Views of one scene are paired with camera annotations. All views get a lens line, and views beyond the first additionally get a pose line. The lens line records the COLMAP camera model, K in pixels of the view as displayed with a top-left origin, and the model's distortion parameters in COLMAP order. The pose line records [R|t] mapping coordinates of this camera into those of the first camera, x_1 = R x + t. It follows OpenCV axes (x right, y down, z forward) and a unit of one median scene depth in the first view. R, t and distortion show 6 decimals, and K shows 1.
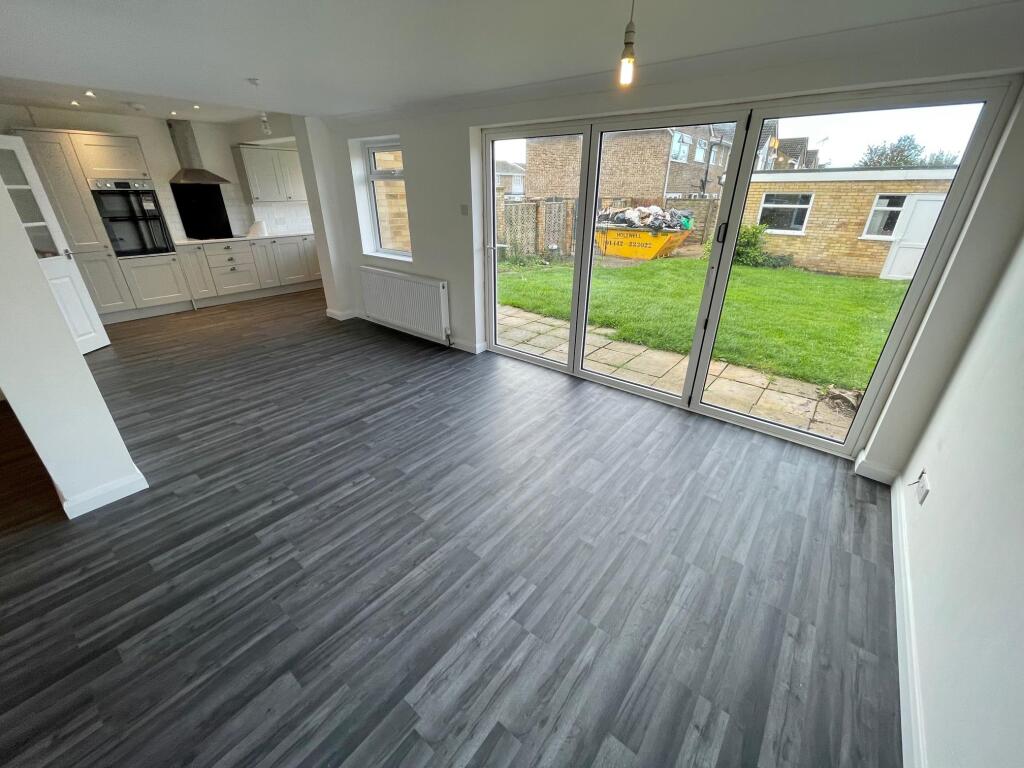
lens RADIAL K [[412.1, 0, 510.1], [0, 412.1, 382.2], [0, 0, 1]] dist [0.001648, 0.000405]
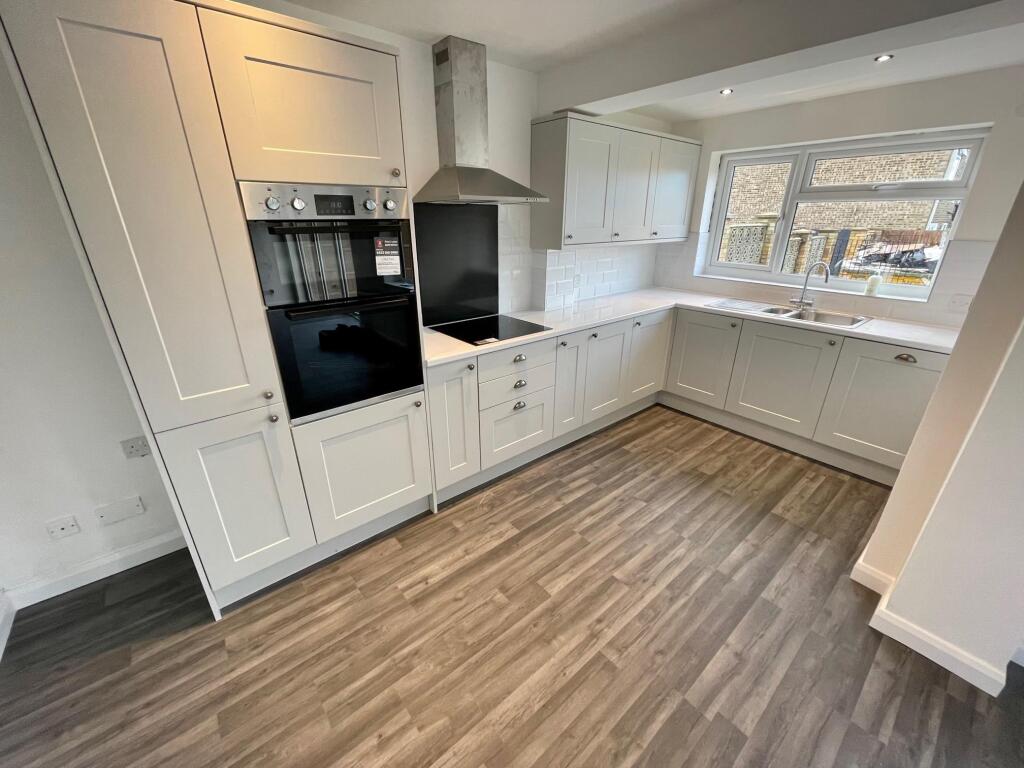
lens RADIAL K [[412.1, 0, 510.1], [0, 412.1, 382.2], [0, 0, 1]] dist [0.001648, 0.000405]
pose [[0.979944, 0.073424, -0.185254, -0.638182], [-0.084388, 0.995075, -0.051997, -0.291136], [0.180523, 0.066587, 0.981314, 0.625522]]
